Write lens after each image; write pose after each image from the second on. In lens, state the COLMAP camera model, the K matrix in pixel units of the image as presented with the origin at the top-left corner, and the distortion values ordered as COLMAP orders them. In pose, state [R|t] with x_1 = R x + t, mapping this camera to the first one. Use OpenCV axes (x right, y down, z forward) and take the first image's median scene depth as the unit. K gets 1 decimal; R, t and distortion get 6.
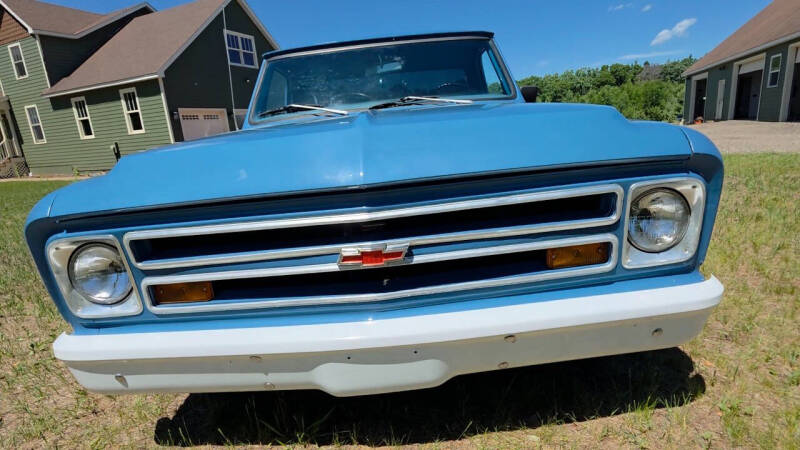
lens RADIAL K [[405.1, 0, 404.6], [0, 405.1, 221.2], [0, 0, 1]] dist [0.003985, 0.000414]
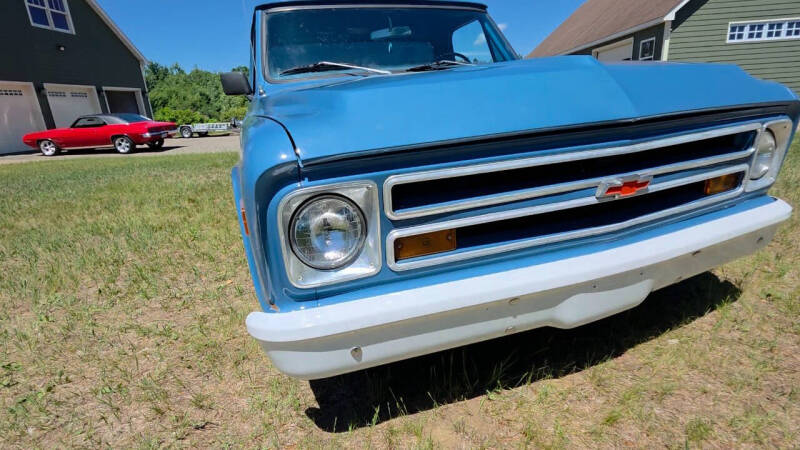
lens RADIAL K [[405.1, 0, 404.6], [0, 405.1, 221.2], [0, 0, 1]] dist [0.003985, 0.000414]
pose [[0.937432, -0.074720, 0.340057, -0.898361], [0.064838, 0.997080, 0.040348, 0.085444], [-0.342079, -0.015775, 0.939539, 0.164054]]
